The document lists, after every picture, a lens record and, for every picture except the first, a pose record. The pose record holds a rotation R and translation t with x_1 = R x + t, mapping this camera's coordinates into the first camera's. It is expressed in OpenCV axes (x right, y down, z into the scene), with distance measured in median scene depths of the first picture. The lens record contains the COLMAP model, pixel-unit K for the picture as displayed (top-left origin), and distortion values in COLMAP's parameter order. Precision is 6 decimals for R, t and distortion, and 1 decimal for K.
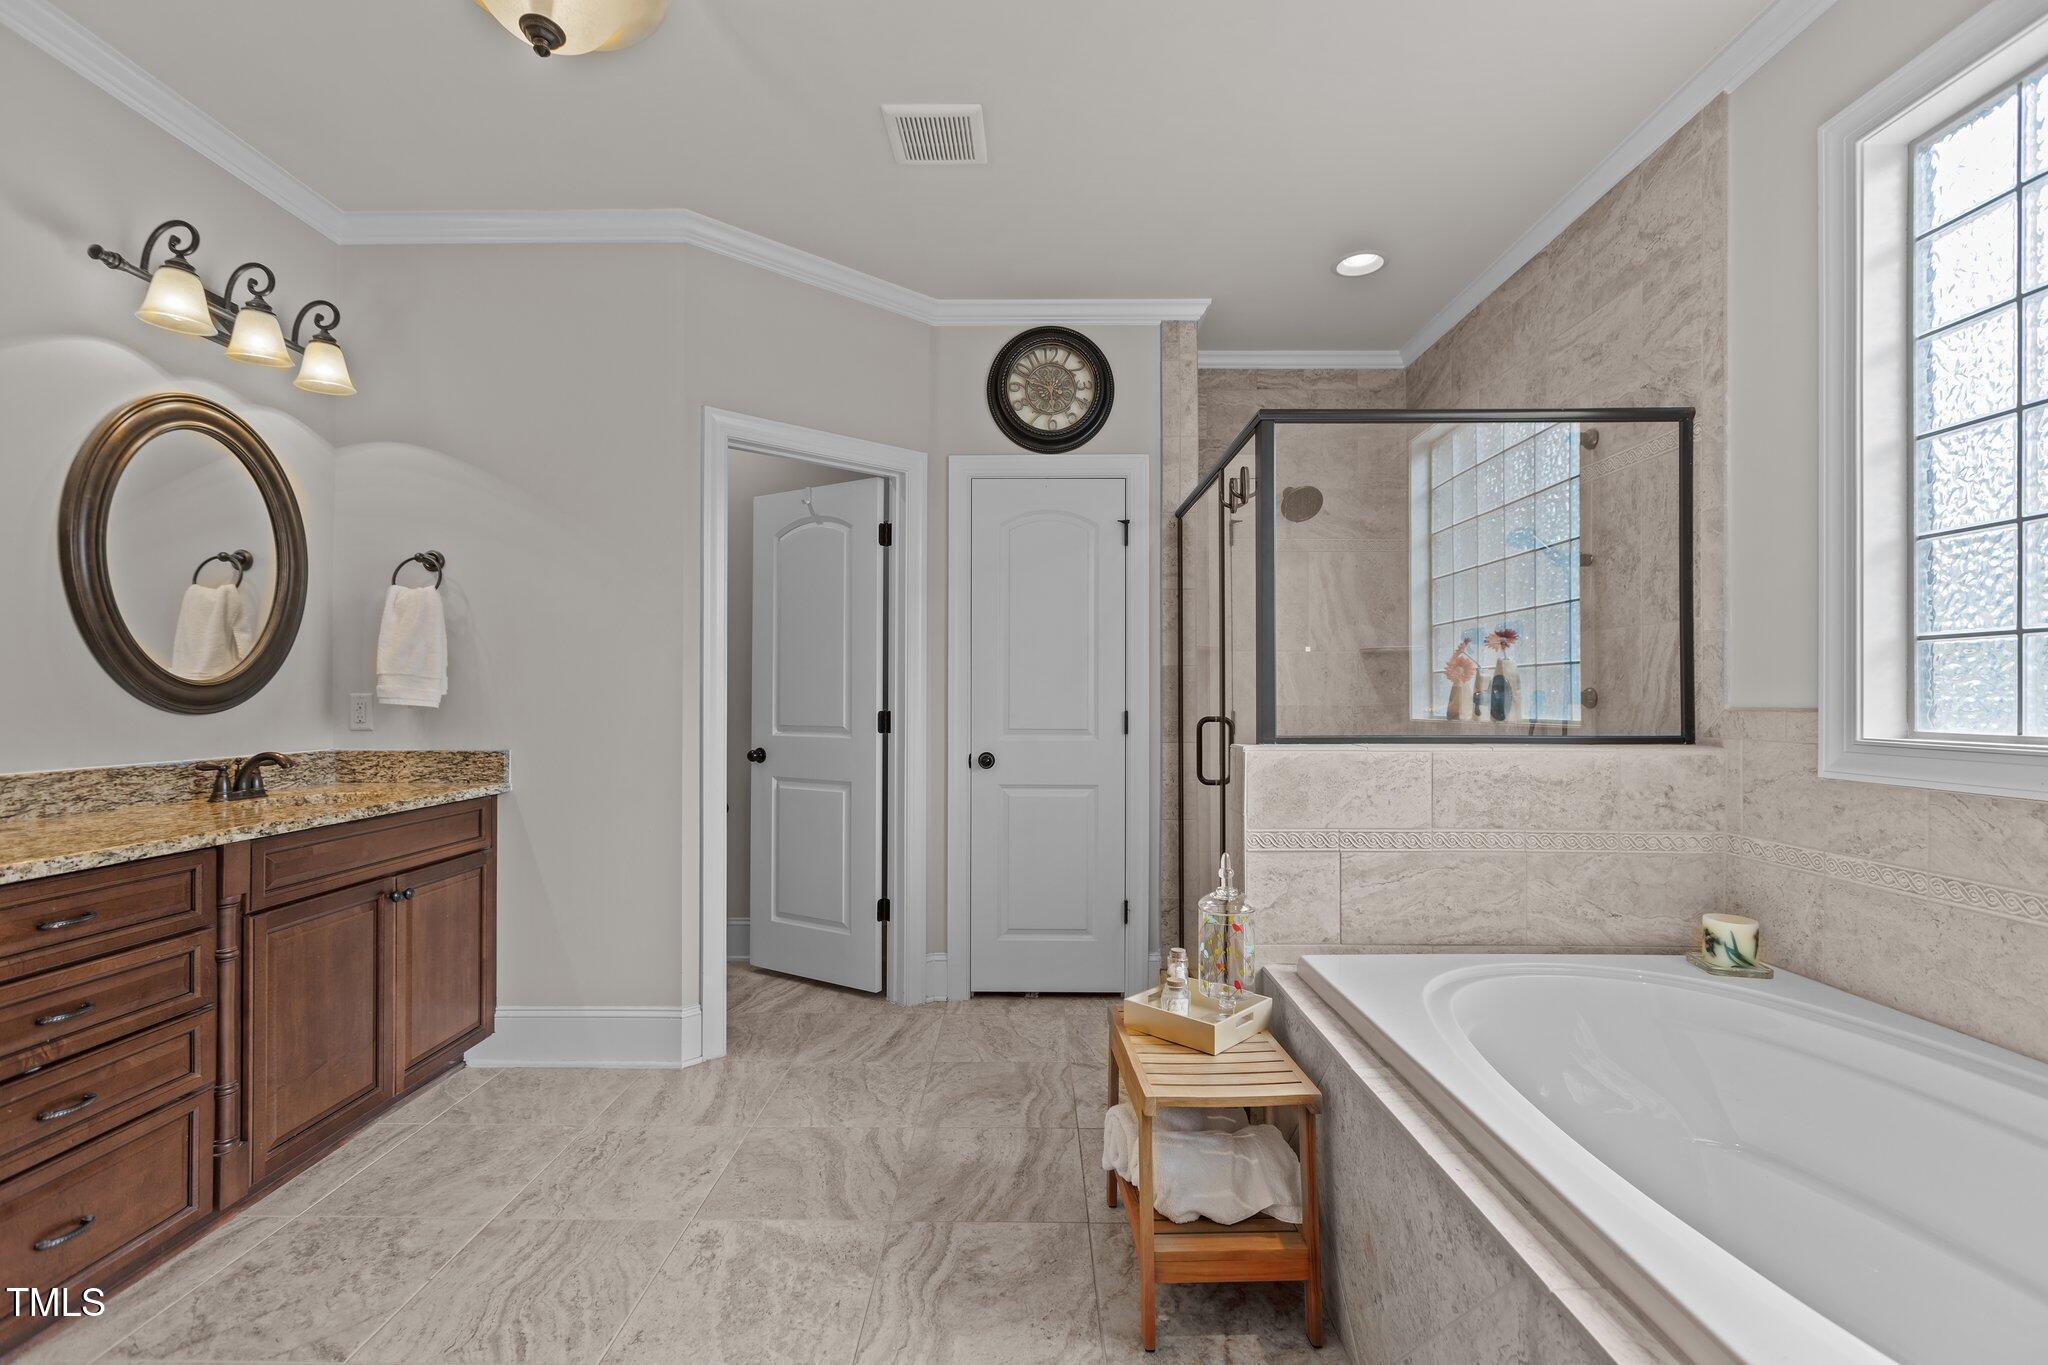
lens RADIAL K [[908.2, 0, 1019.7], [0, 908.2, 691.2], [0, 0, 1]] dist [0.000968, -0.000471]
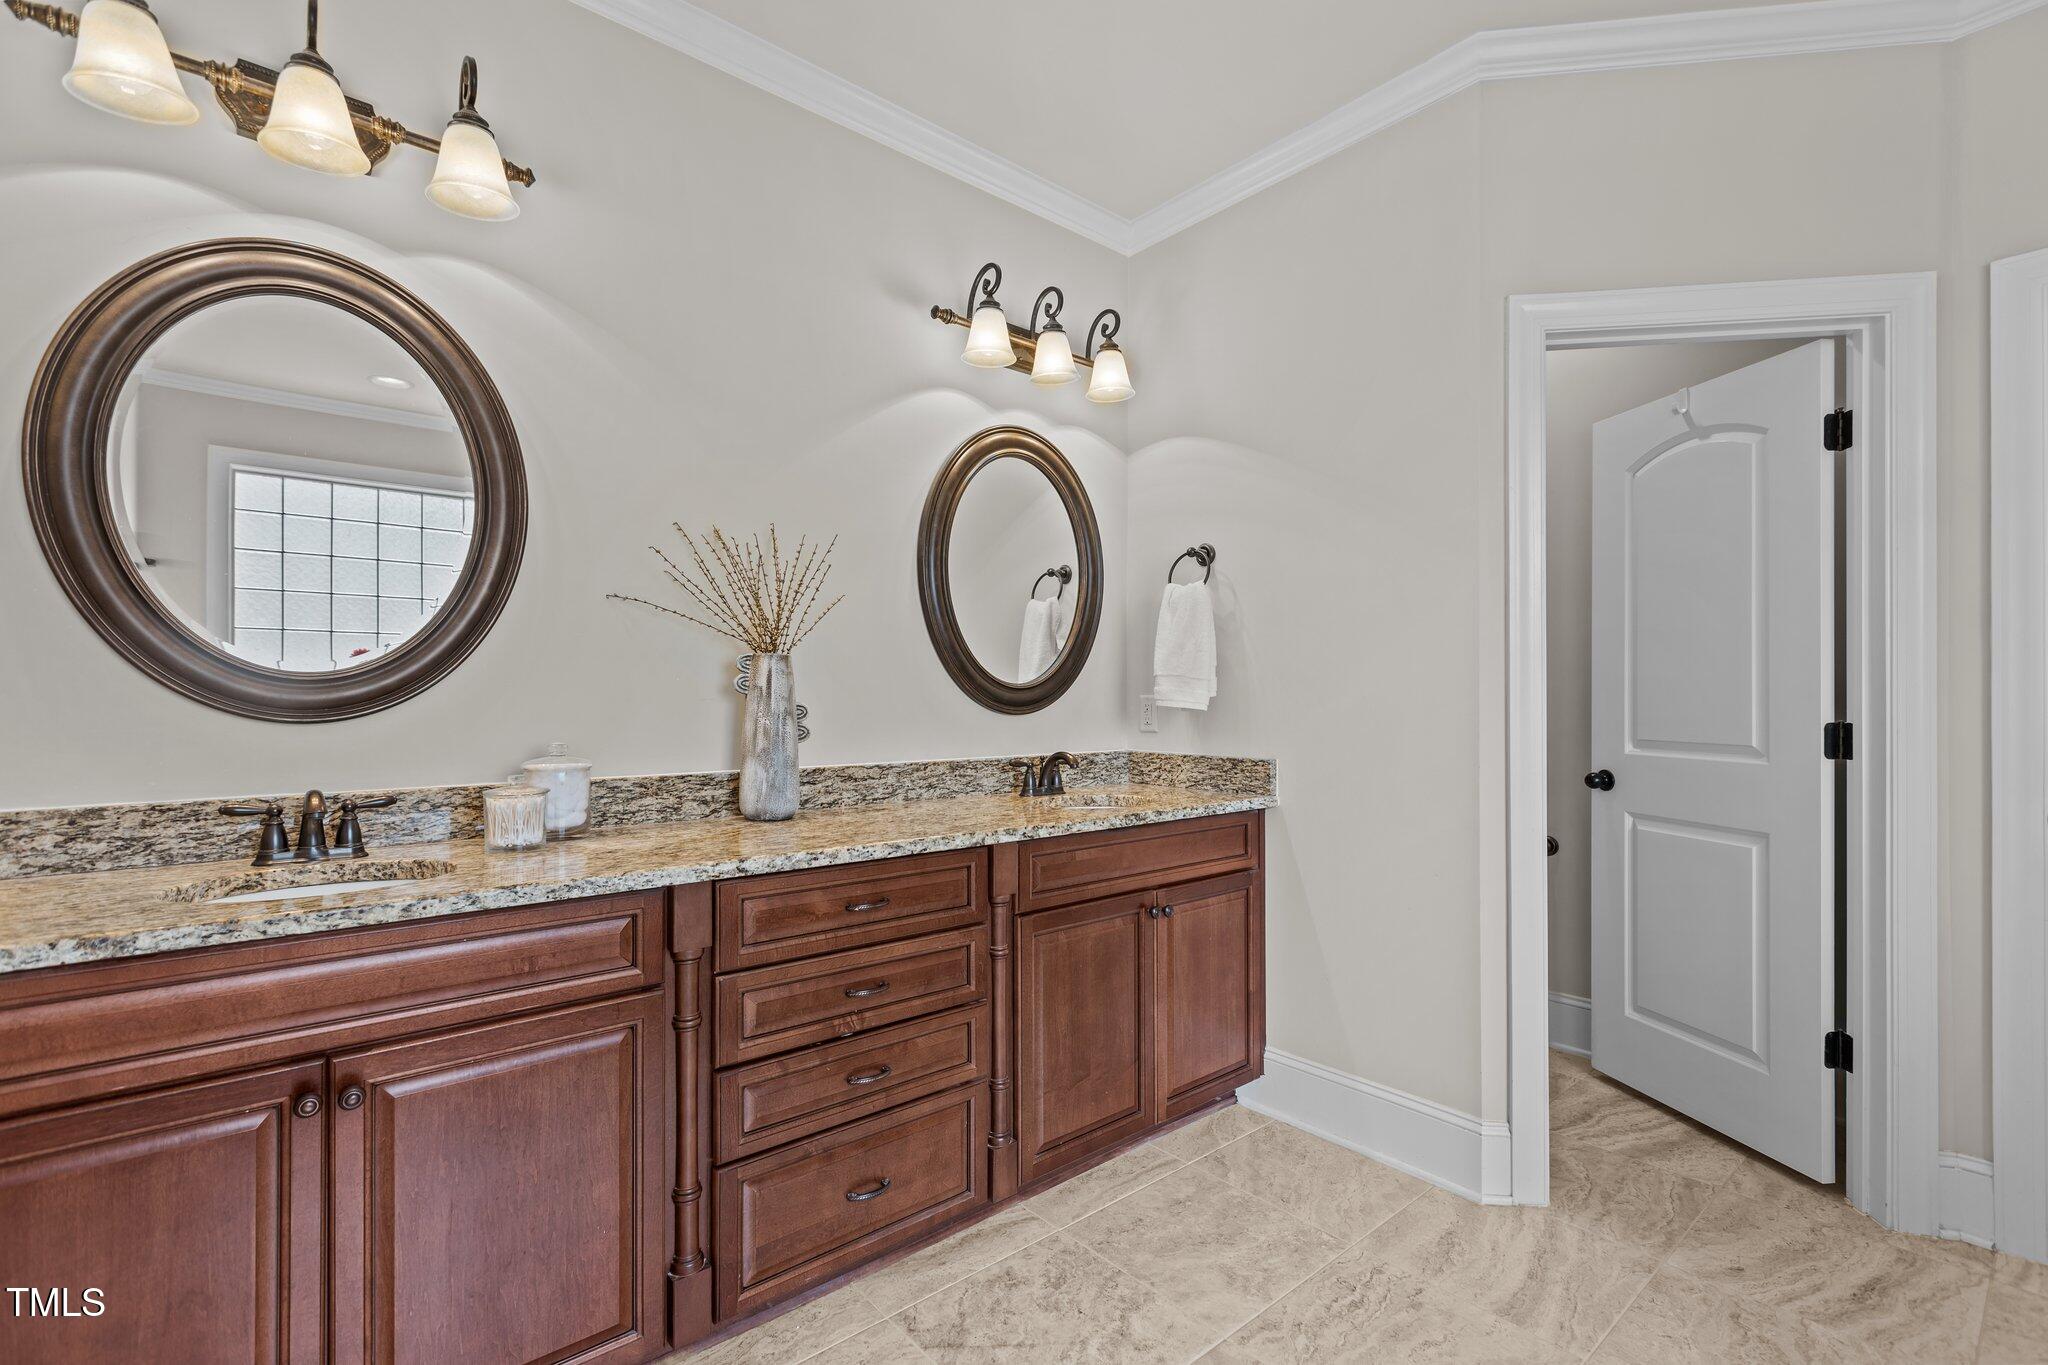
lens RADIAL K [[908.2, 0, 1019.7], [0, 908.2, 691.2], [0, 0, 1]] dist [0.000968, -0.000471]
pose [[0.652226, -0.005284, -0.758006, -0.063129], [0.004486, 0.999985, -0.003111, 0.000486], [0.758011, -0.001371, 0.652240, 0.266122]]
